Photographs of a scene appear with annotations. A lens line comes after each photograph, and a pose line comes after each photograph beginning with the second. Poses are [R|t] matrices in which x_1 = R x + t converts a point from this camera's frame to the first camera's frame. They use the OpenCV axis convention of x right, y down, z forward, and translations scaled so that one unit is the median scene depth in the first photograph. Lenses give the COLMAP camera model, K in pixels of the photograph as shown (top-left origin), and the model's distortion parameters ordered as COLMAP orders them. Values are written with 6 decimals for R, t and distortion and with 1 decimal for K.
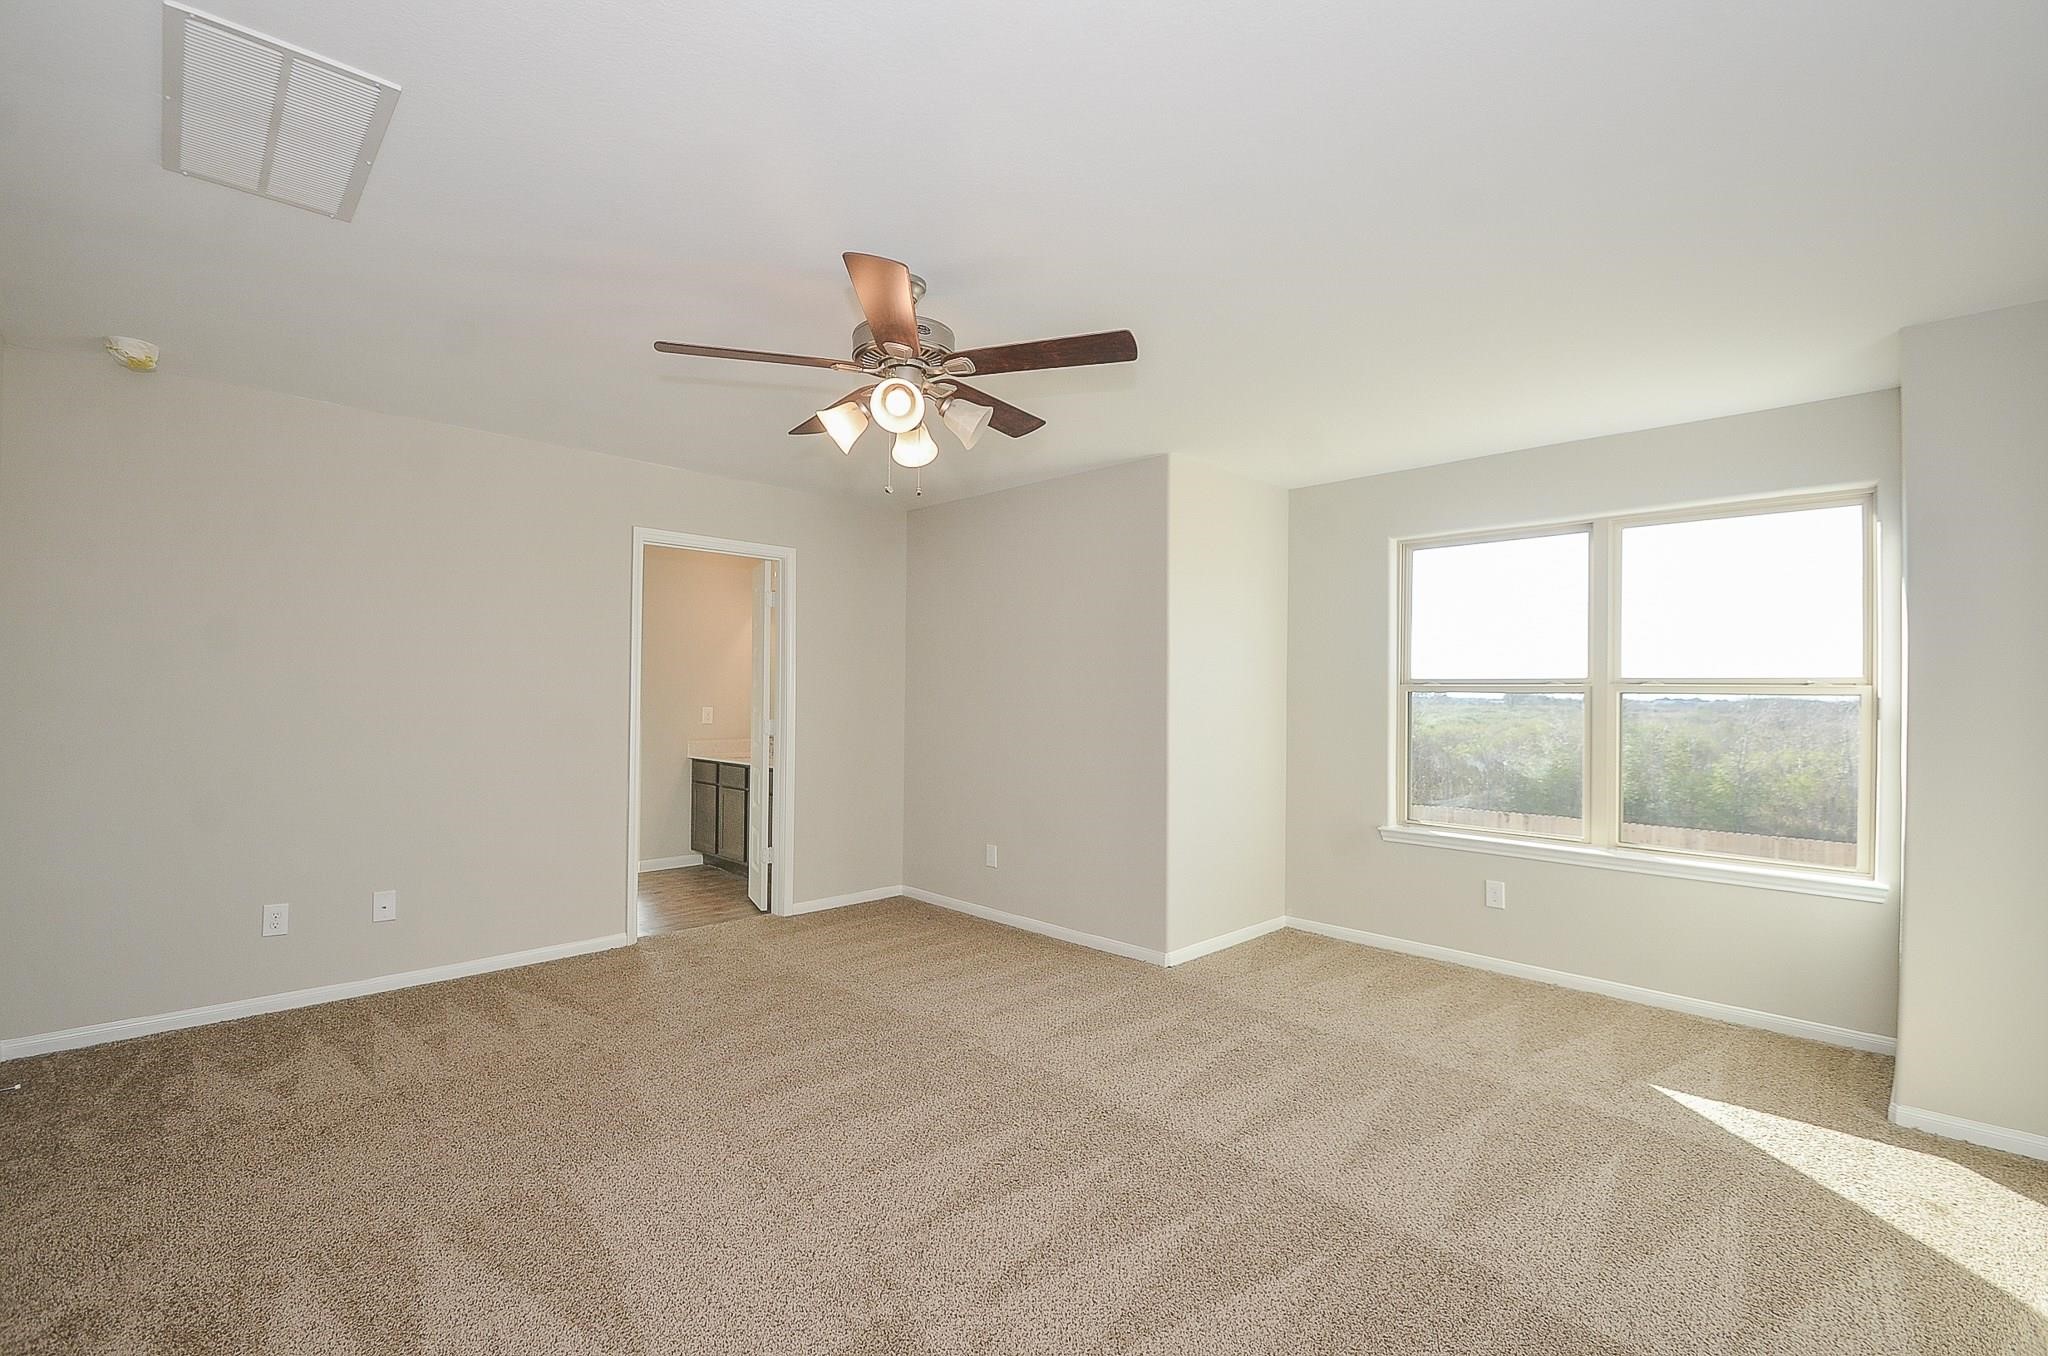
lens RADIAL K [[907.8, 0, 1012.6], [0, 907.8, 687.7], [0, 0, 1]] dist [-0.000079, -0.000761]
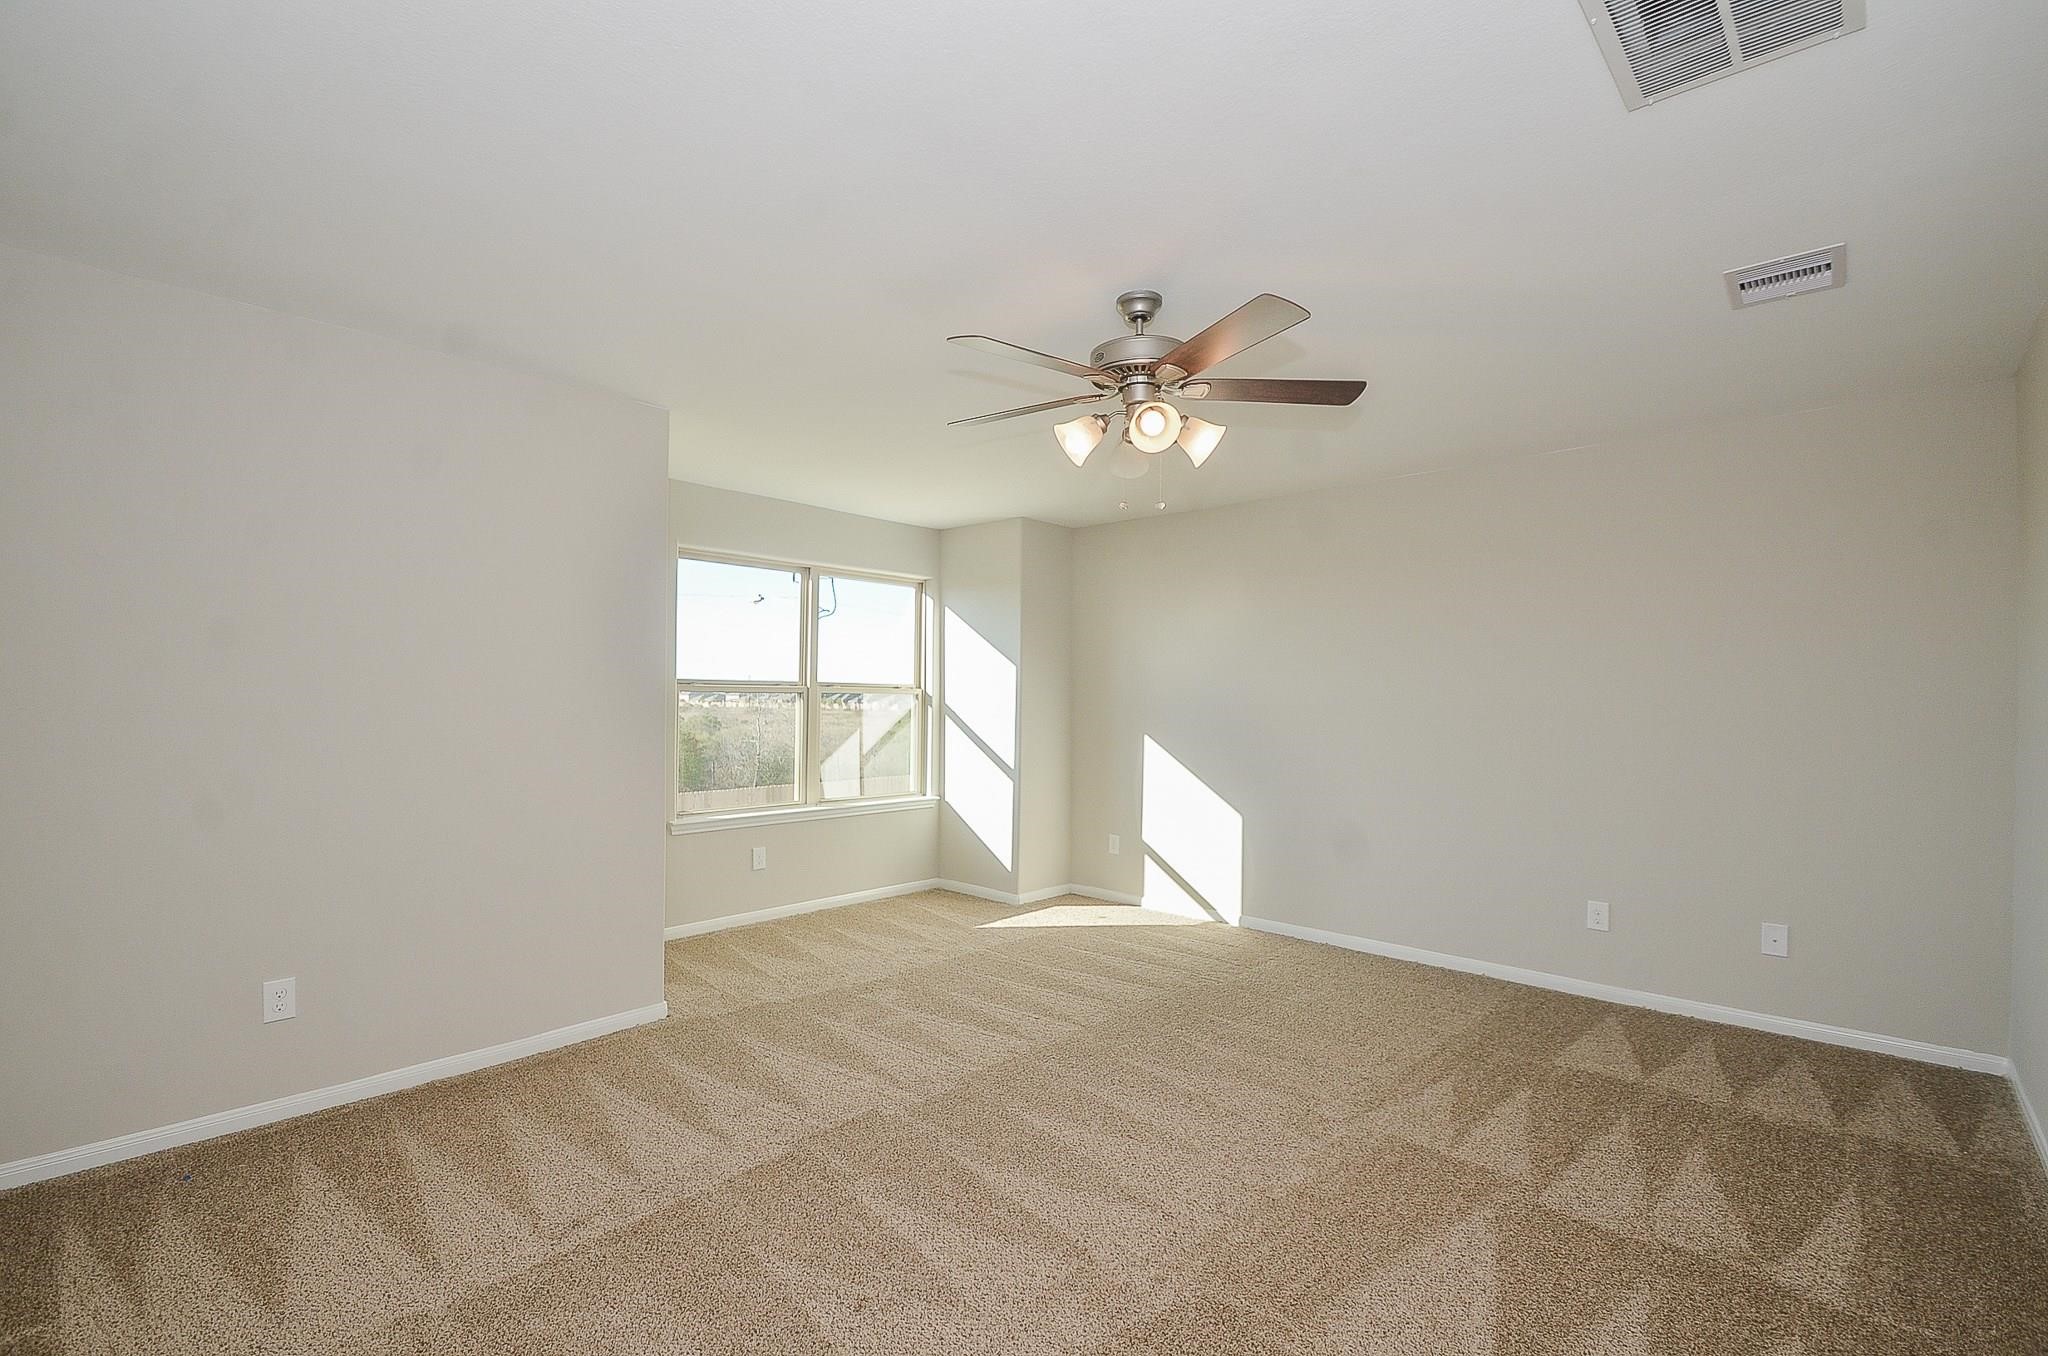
lens RADIAL K [[907.8, 0, 1012.6], [0, 907.8, 687.7], [0, 0, 1]] dist [-0.000079, -0.000761]
pose [[-0.056425, 0.003298, 0.998401, -0.738916], [-0.015844, 0.999866, -0.004198, -0.001092], [-0.998281, -0.016056, -0.056365, 0.772775]]
